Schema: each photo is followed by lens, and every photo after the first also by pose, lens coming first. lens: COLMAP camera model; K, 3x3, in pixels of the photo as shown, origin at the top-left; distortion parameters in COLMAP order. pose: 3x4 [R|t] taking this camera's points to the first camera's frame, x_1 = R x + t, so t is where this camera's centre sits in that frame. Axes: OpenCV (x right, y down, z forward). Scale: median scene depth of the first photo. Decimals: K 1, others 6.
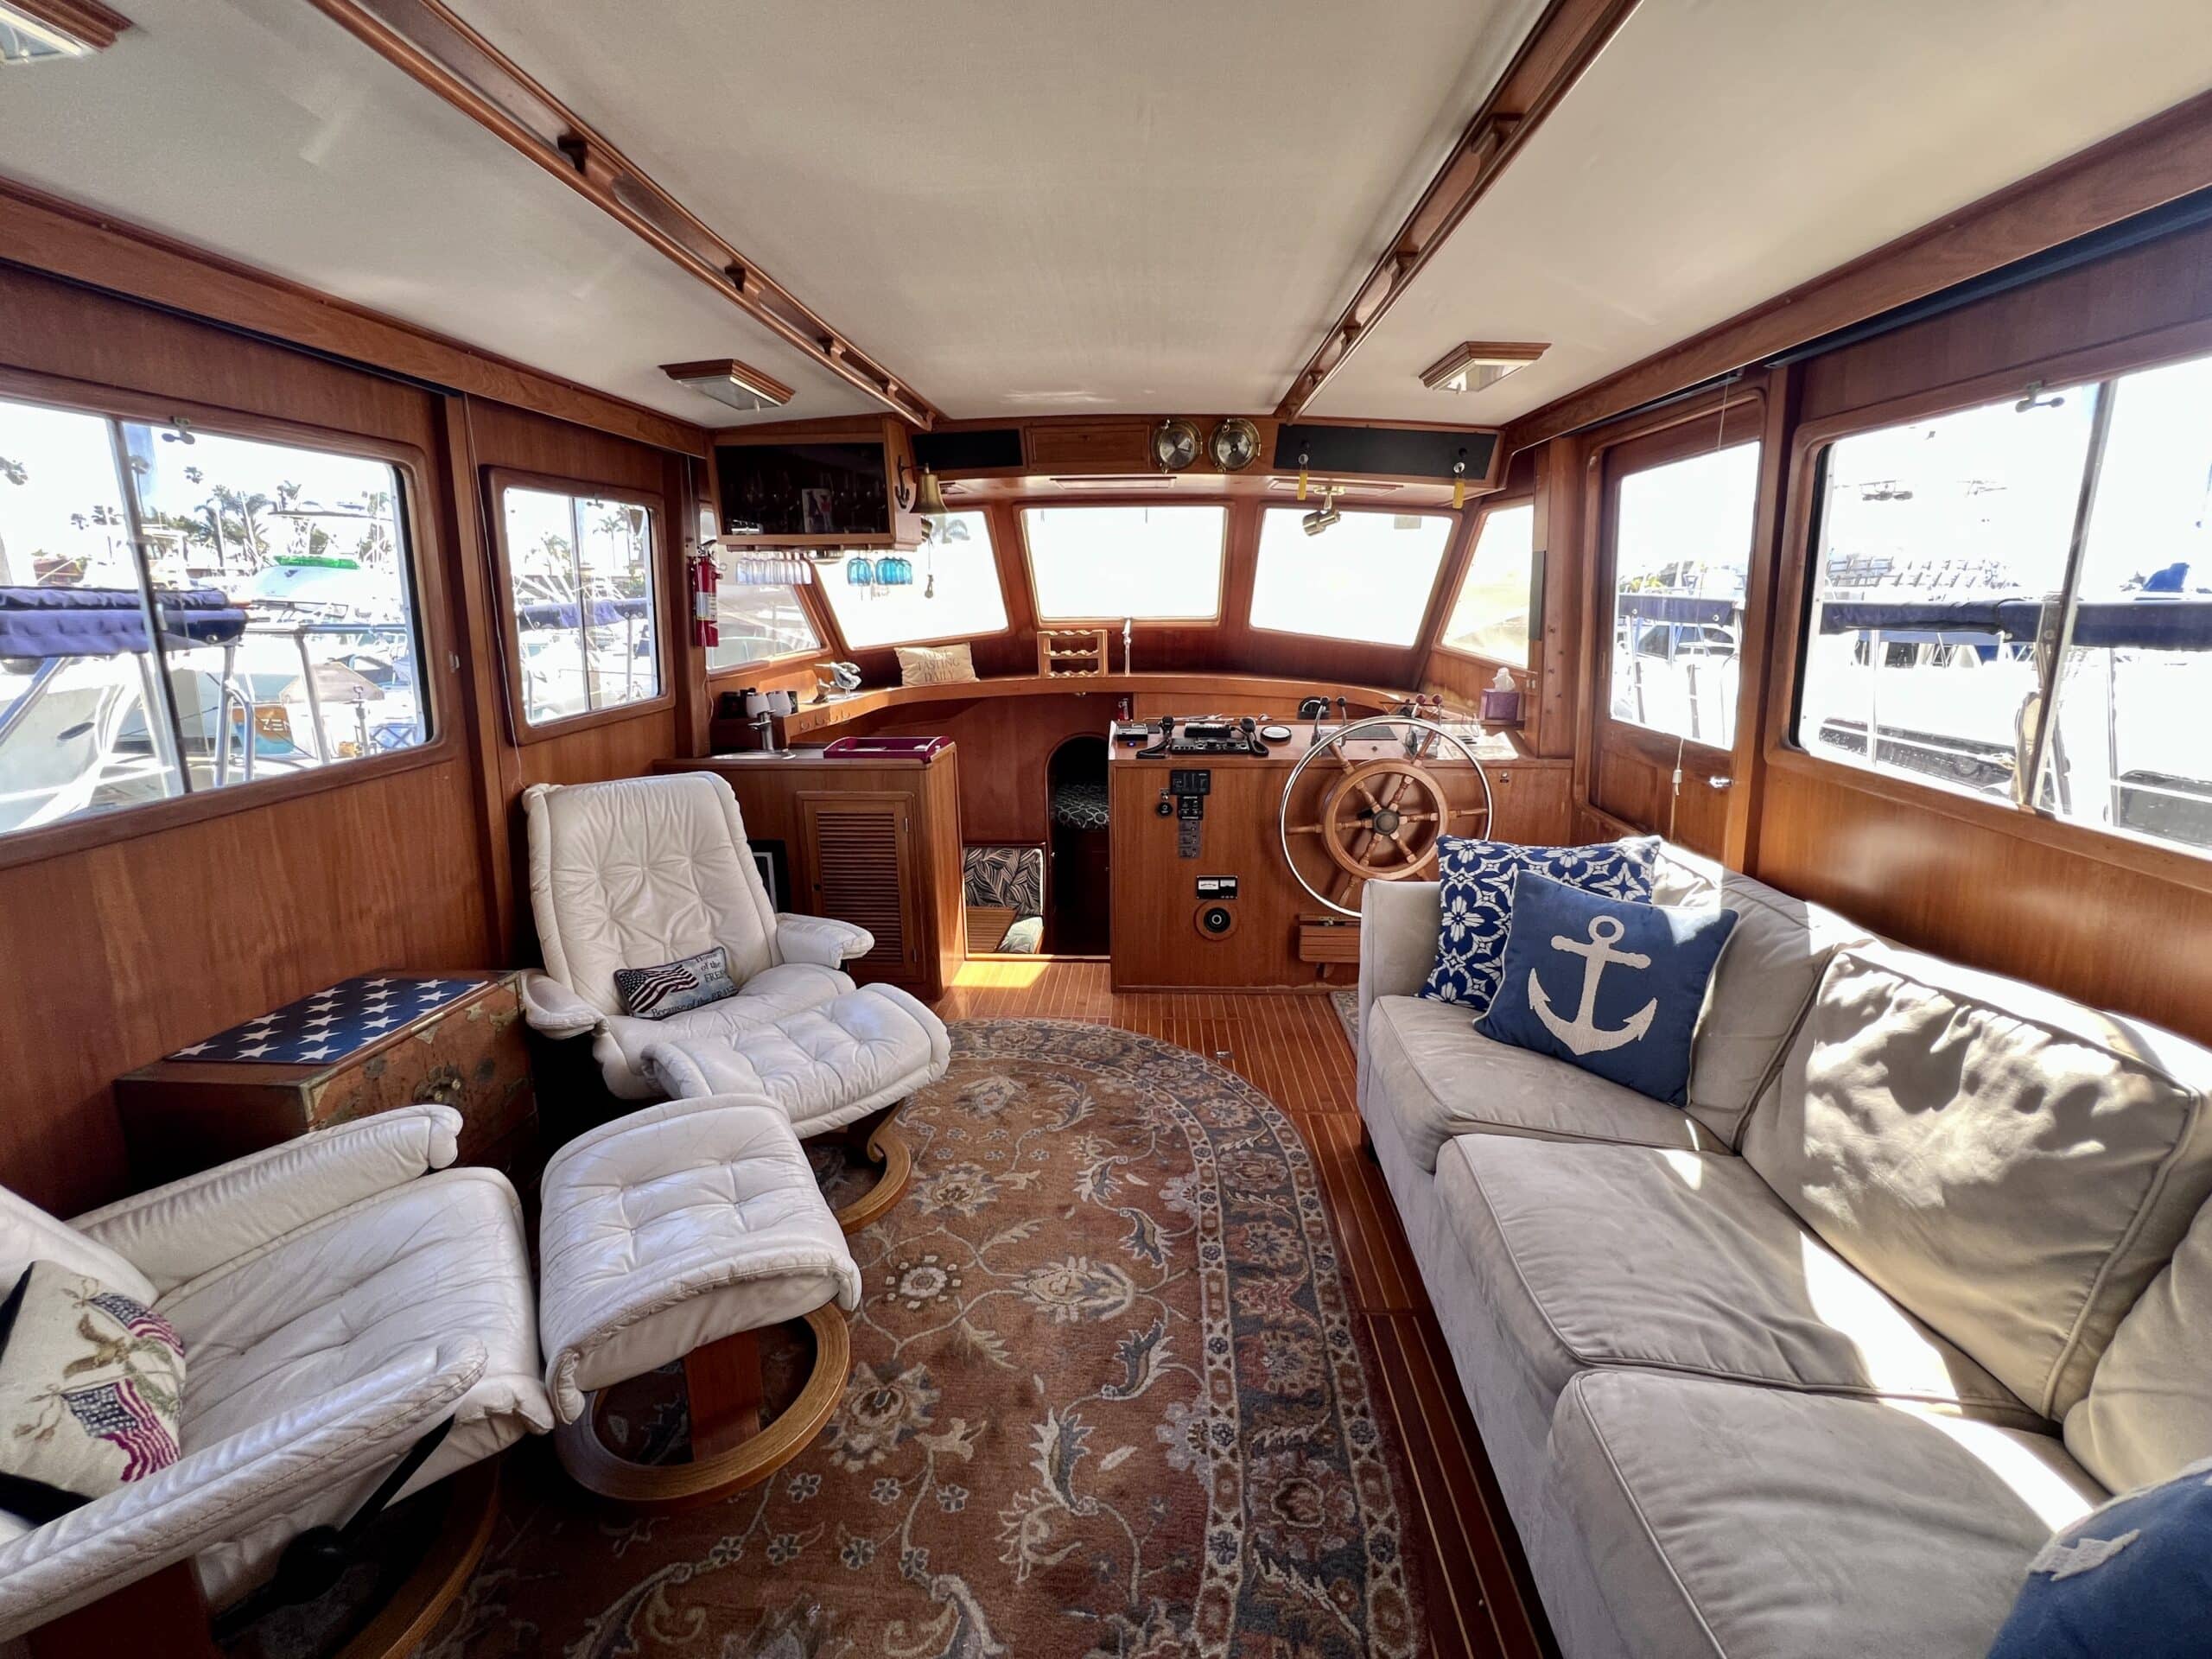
lens RADIAL K [[893.1, 0, 1107.1], [0, 893.1, 835.0], [0, 0, 1]] dist [-0.000737, 0.000334]
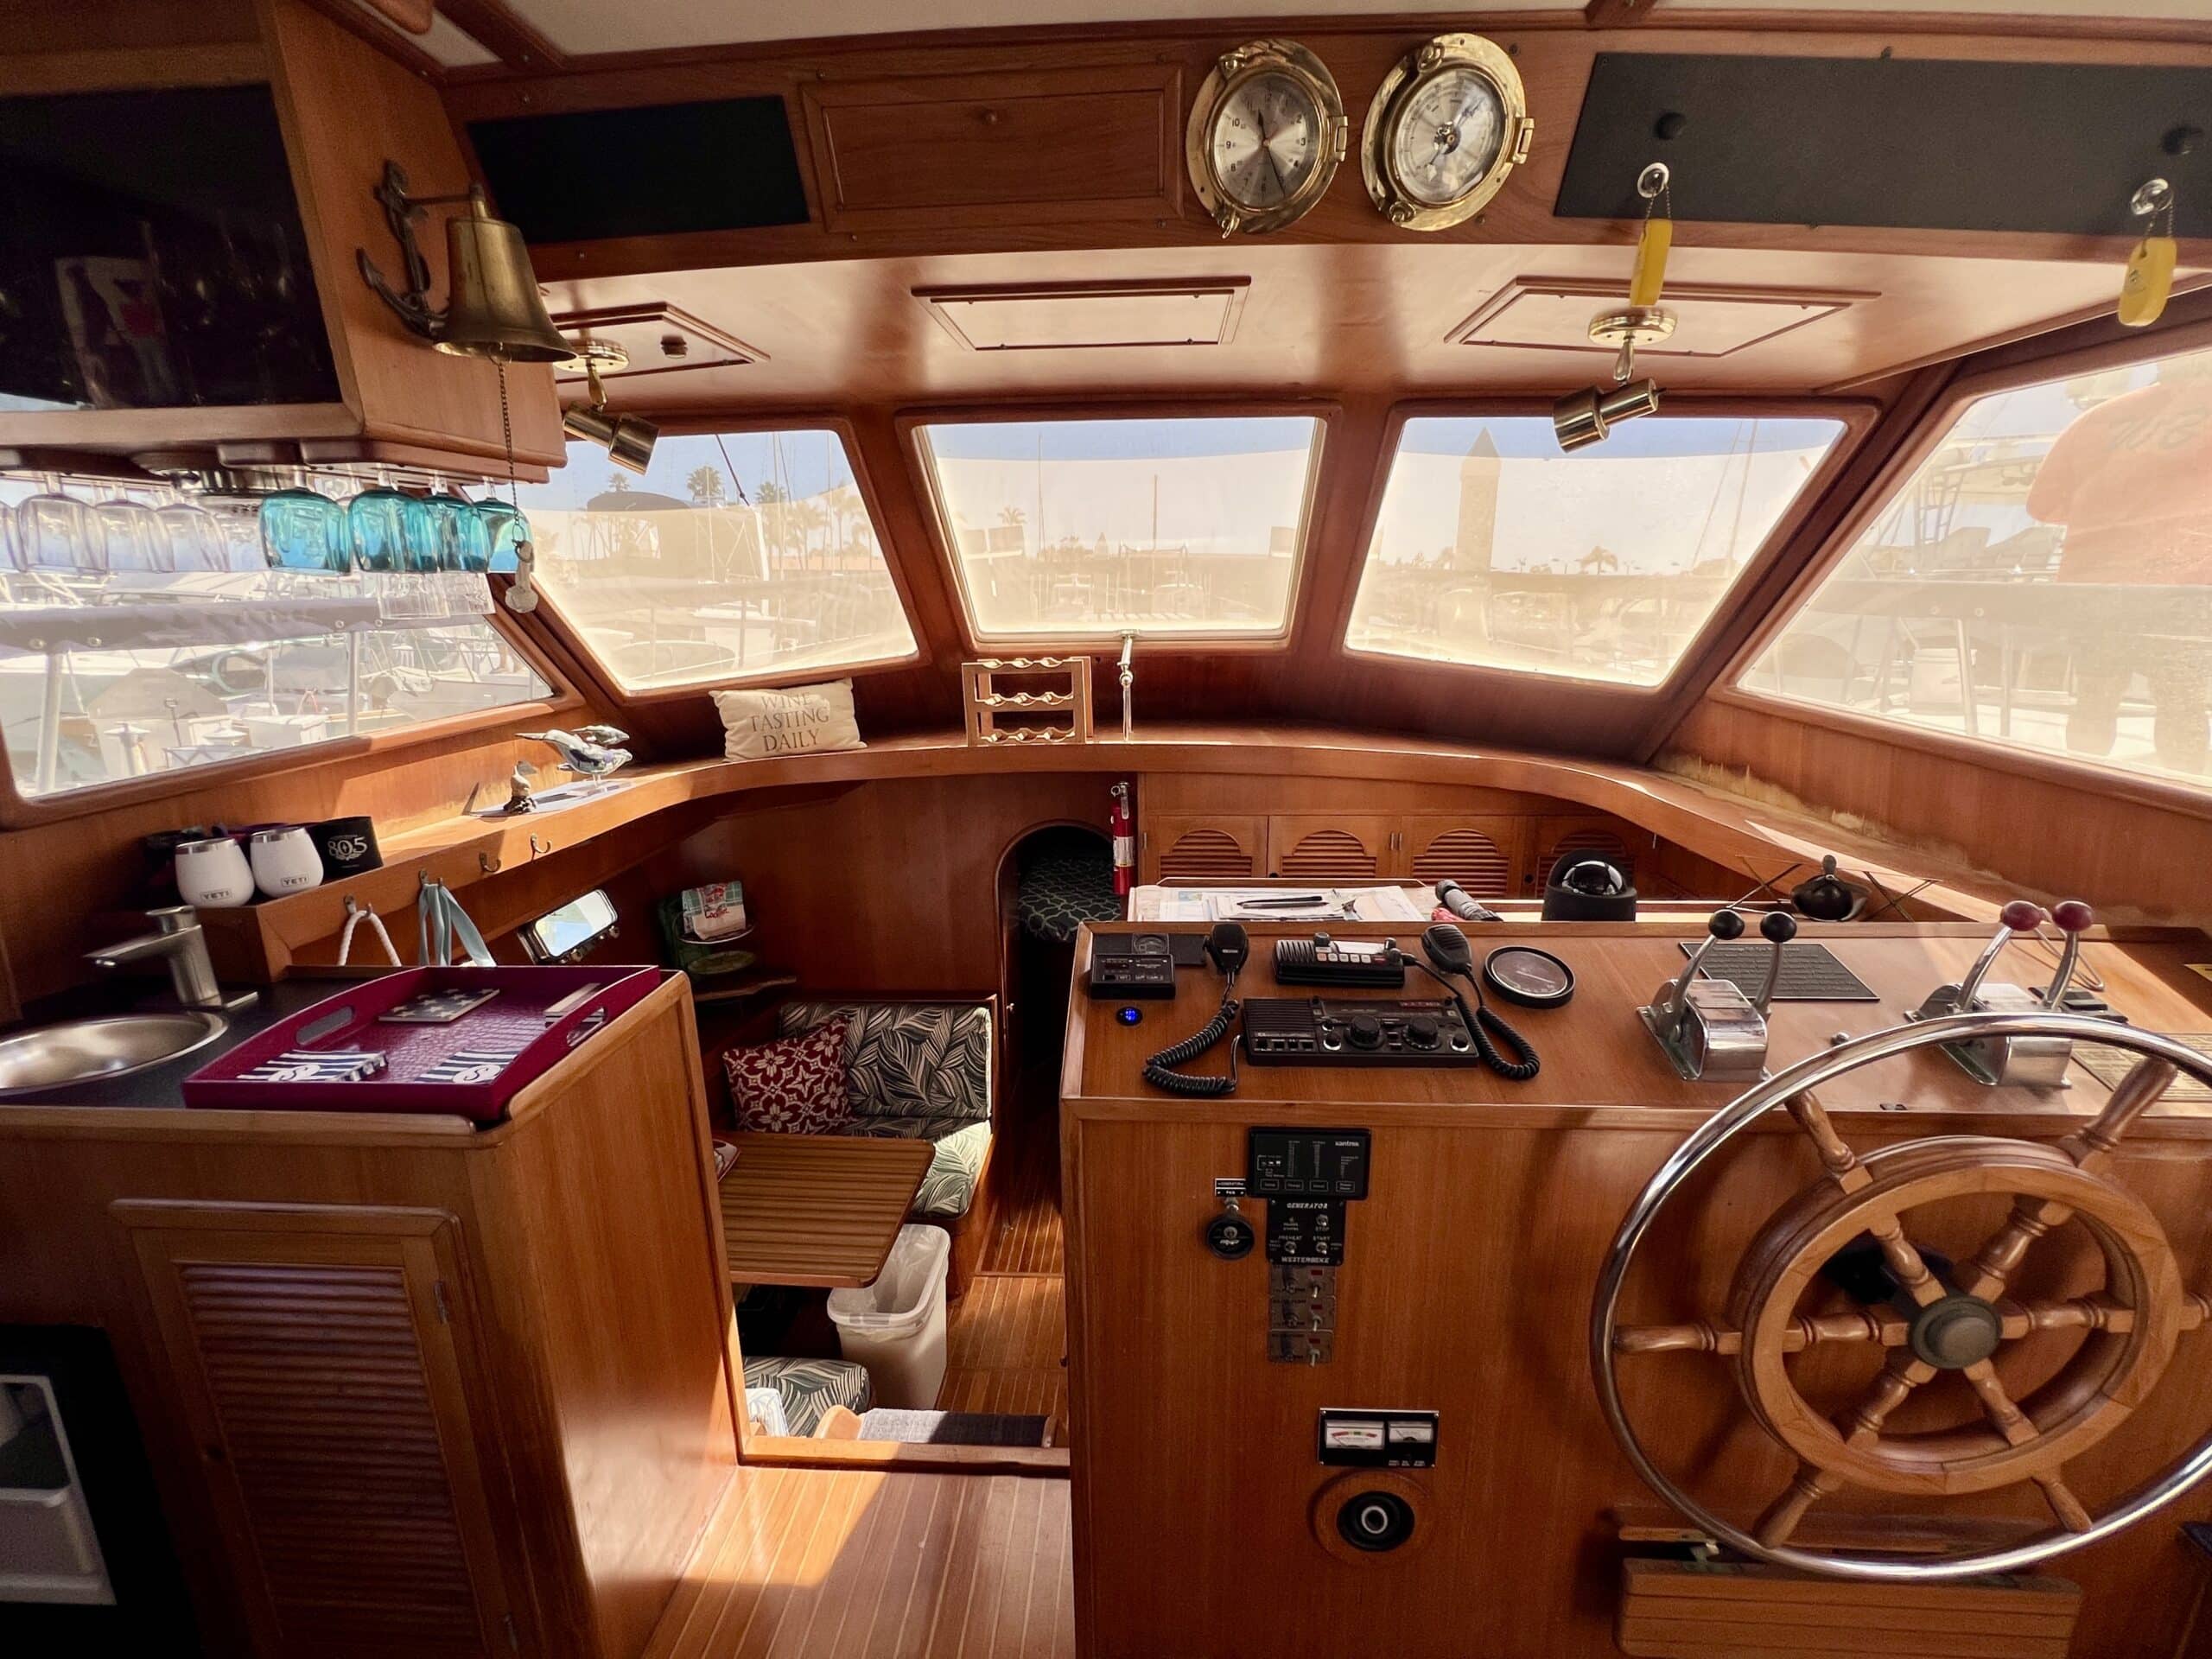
lens RADIAL K [[918.8, 0, 1106.0], [0, 918.8, 829.5], [0, 0, 1]] dist [-0.000825, 0.000042]
pose [[0.999970, -0.002145, -0.007378, 0.014623], [0.002065, 0.999940, -0.010749, -0.123020], [0.007401, 0.010733, 0.999915, 0.452154]]
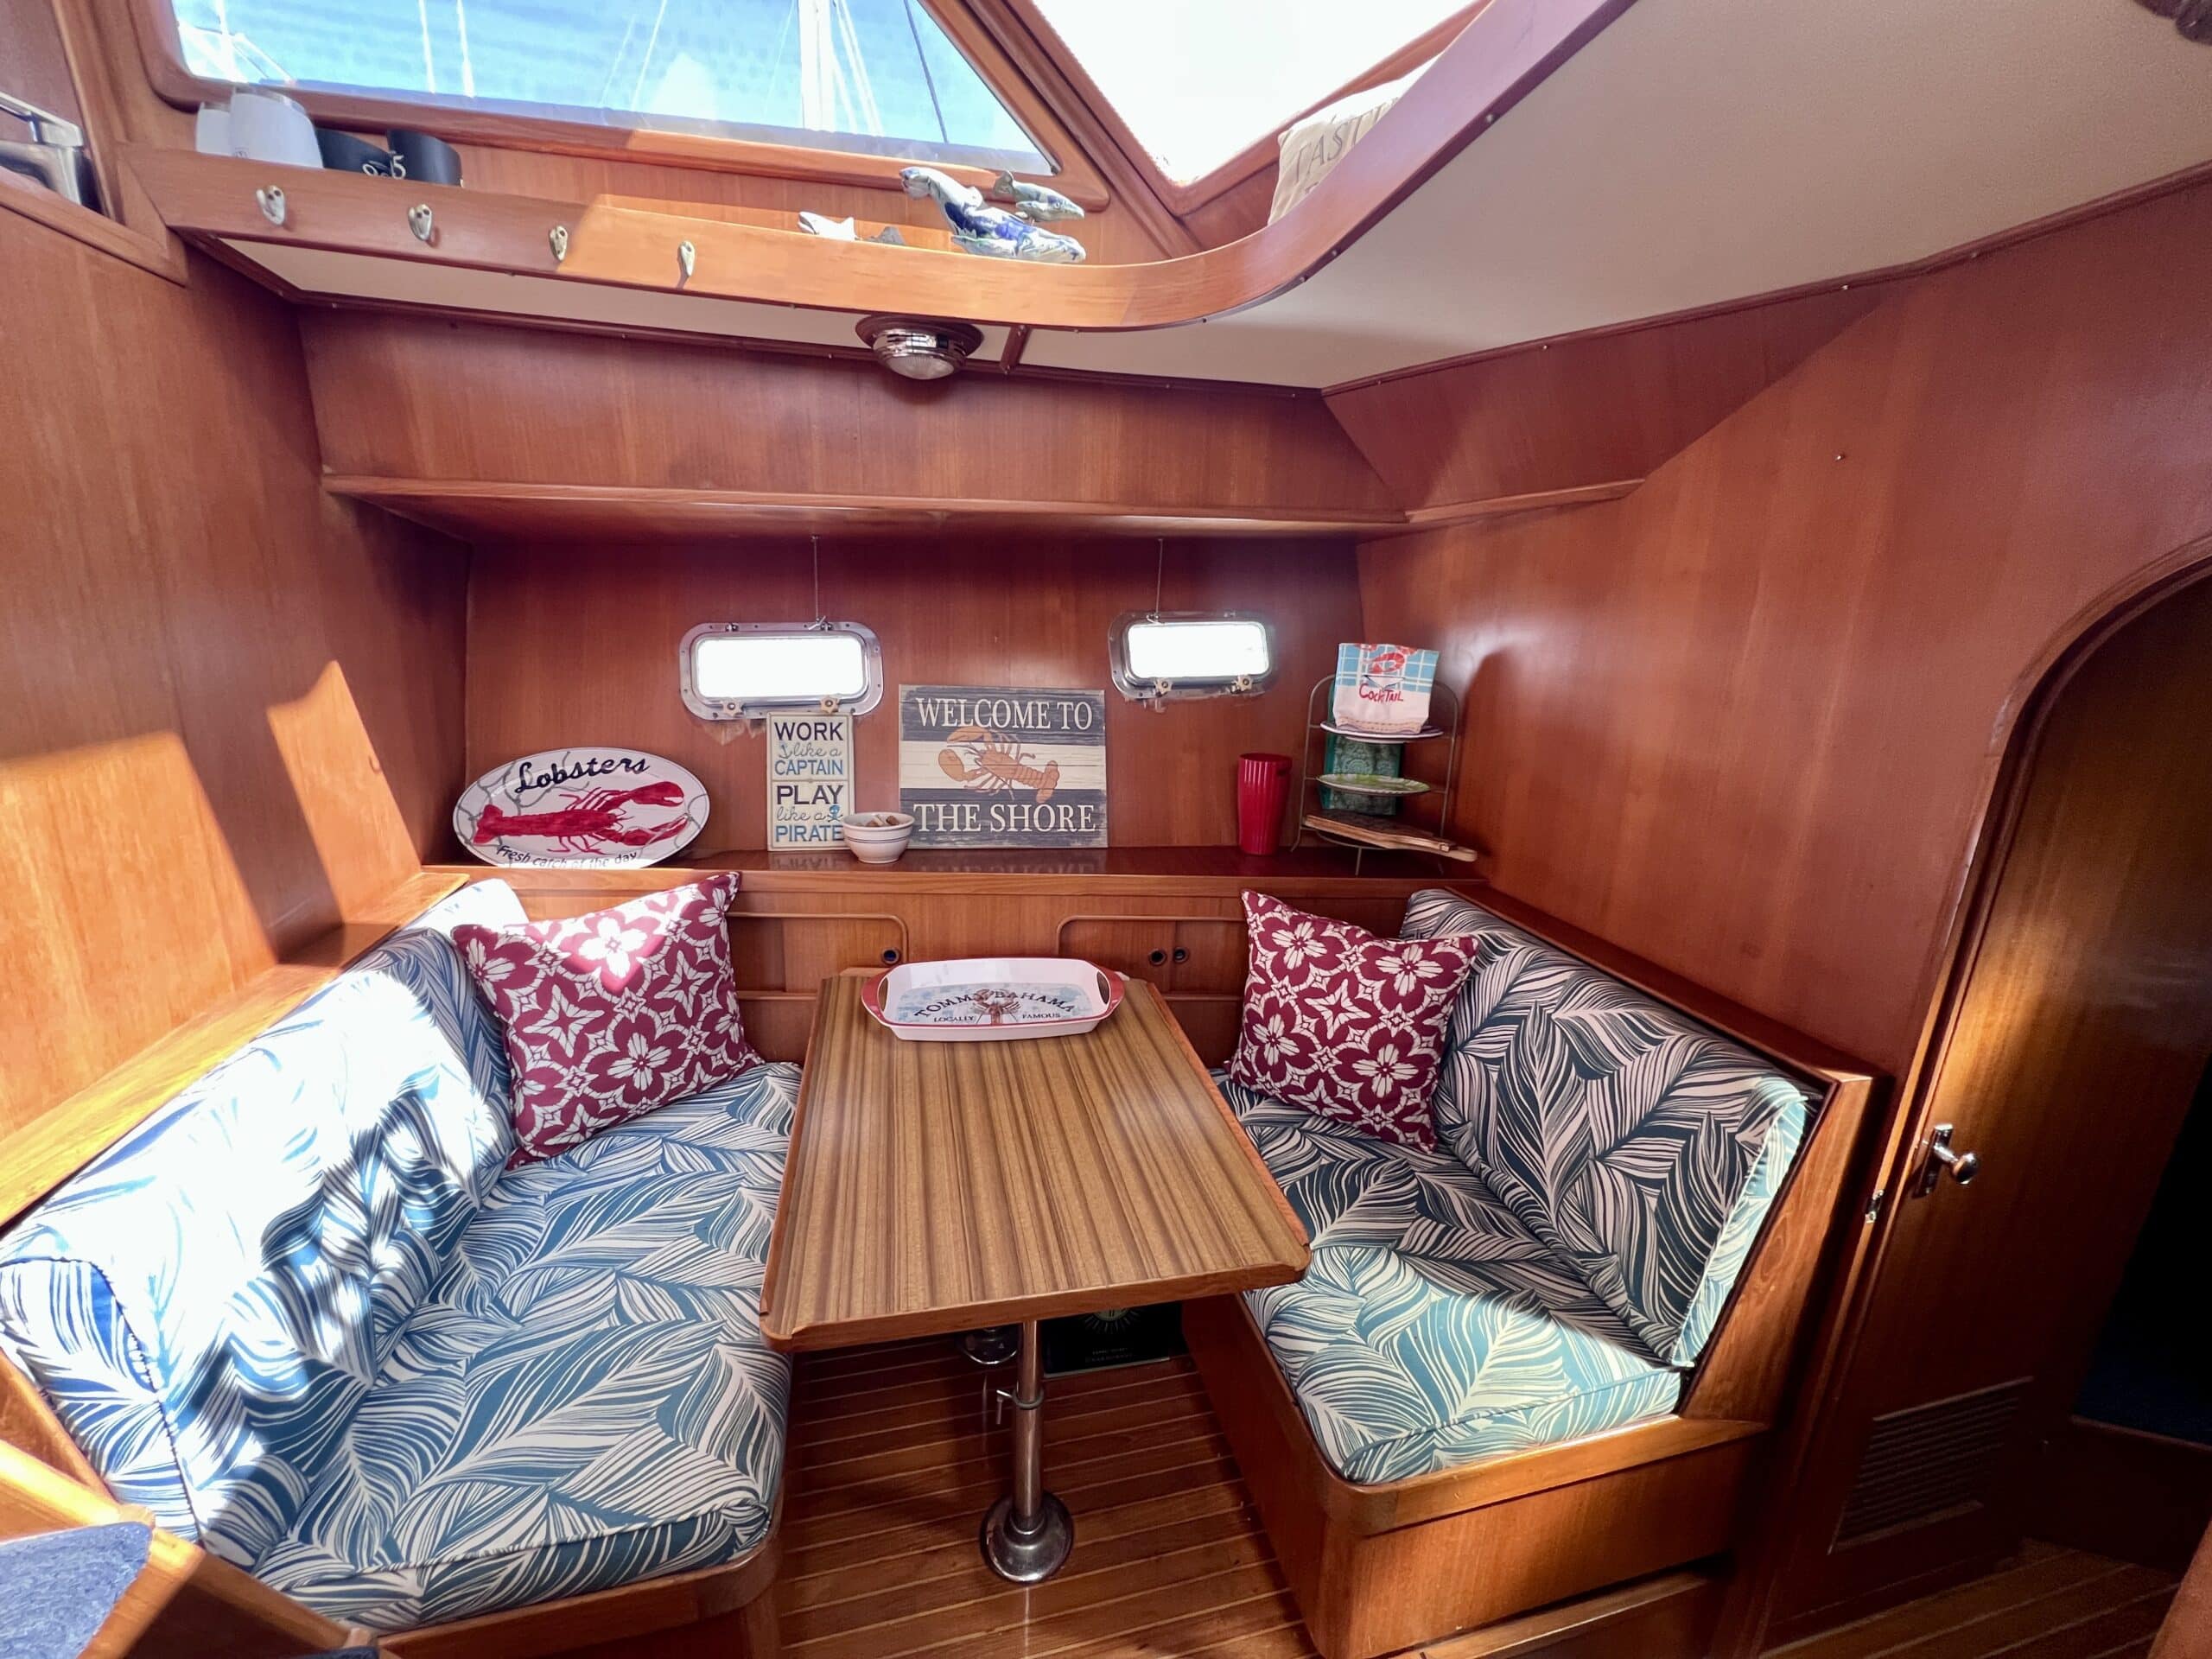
lens RADIAL K [[893.1, 0, 1107.1], [0, 893.1, 835.0], [0, 0, 1]] dist [-0.000737, 0.000334]
pose [[0.303758, 0.266749, -0.914645, 0.059906], [-0.270619, 0.944622, 0.185618, -0.043385], [0.913508, 0.191137, 0.359124, 0.943338]]
